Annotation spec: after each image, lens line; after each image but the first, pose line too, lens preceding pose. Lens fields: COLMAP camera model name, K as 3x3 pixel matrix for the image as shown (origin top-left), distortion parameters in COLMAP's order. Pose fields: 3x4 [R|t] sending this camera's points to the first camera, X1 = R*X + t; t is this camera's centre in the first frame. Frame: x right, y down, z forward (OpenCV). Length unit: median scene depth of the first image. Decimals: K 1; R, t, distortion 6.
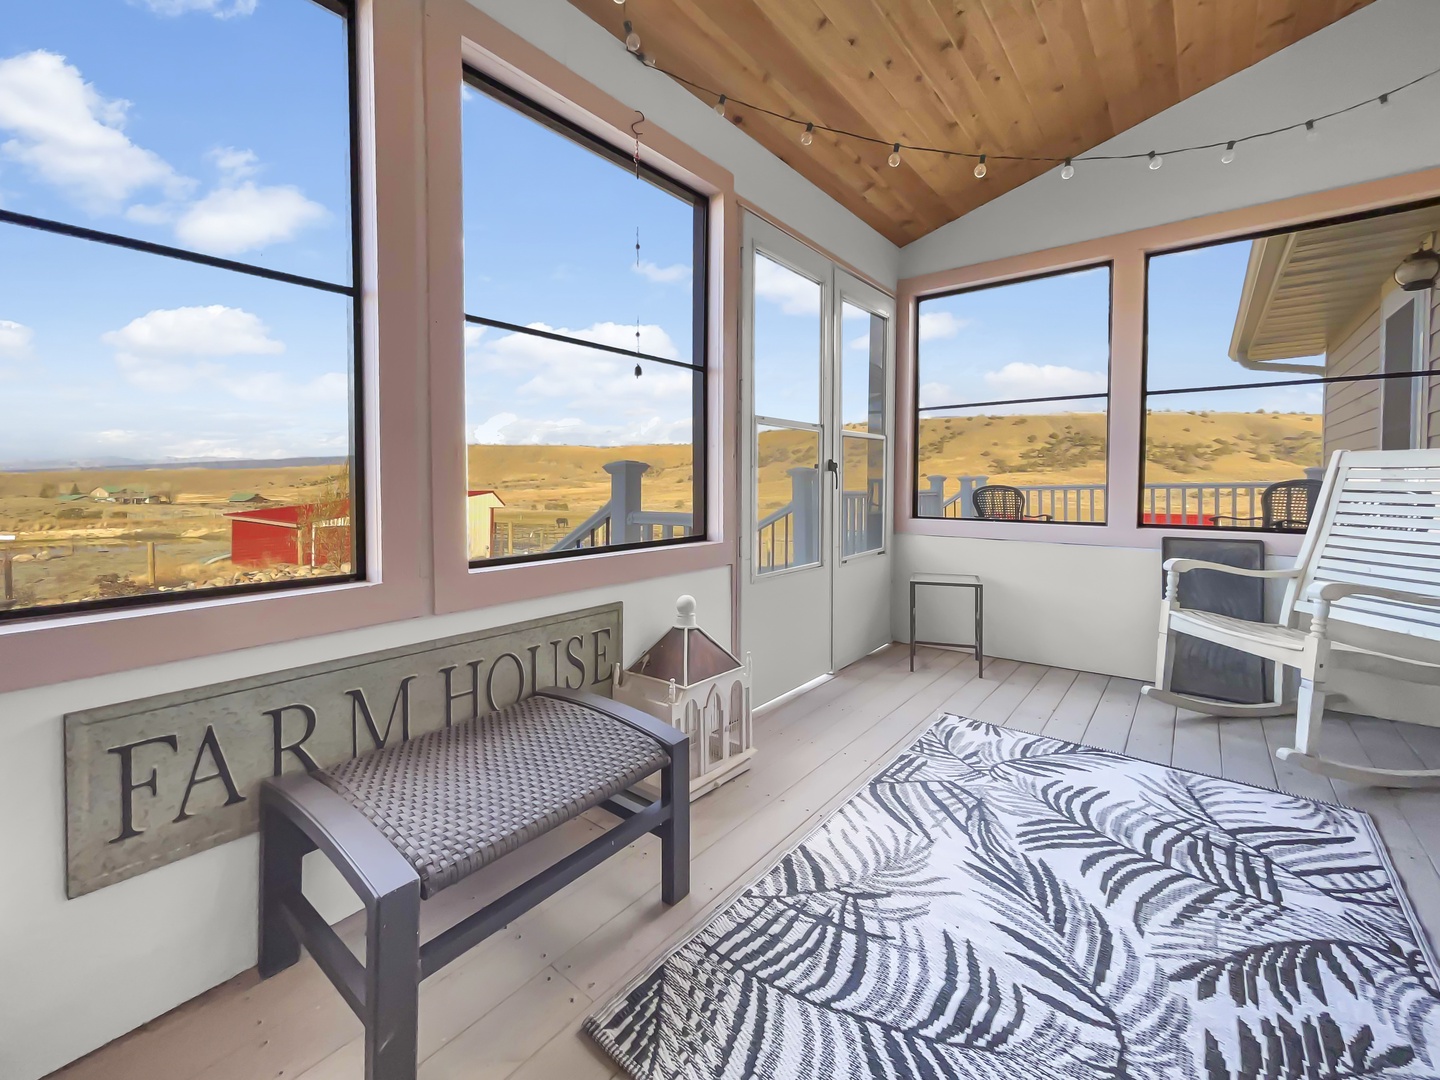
lens RADIAL K [[599.7, 0, 723.7], [0, 599.7, 494.7], [0, 0, 1]] dist [-0.001185, -0.002042]
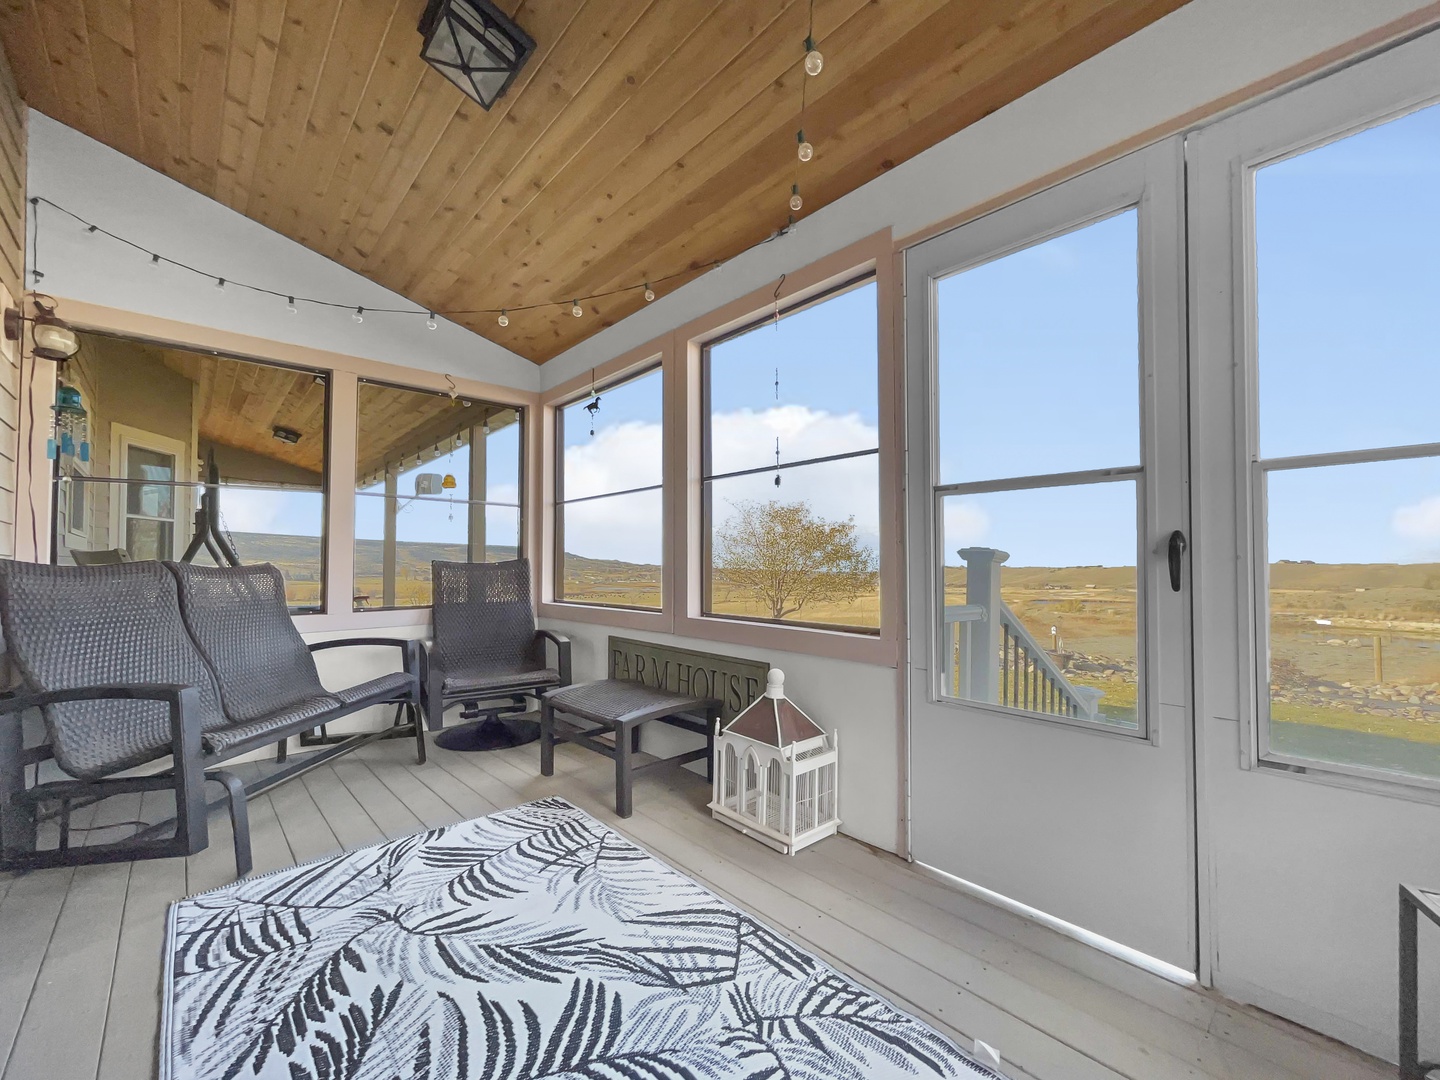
lens RADIAL K [[605.7, 0, 715.4], [0, 605.7, 554.7], [0, 0, 1]] dist [-0.012279, 0.000398]
pose [[-0.171697, -0.022613, -0.984890, 1.581102], [-0.027817, 0.999449, -0.018098, -0.035890], [0.984757, 0.024289, -0.172232, 1.546836]]
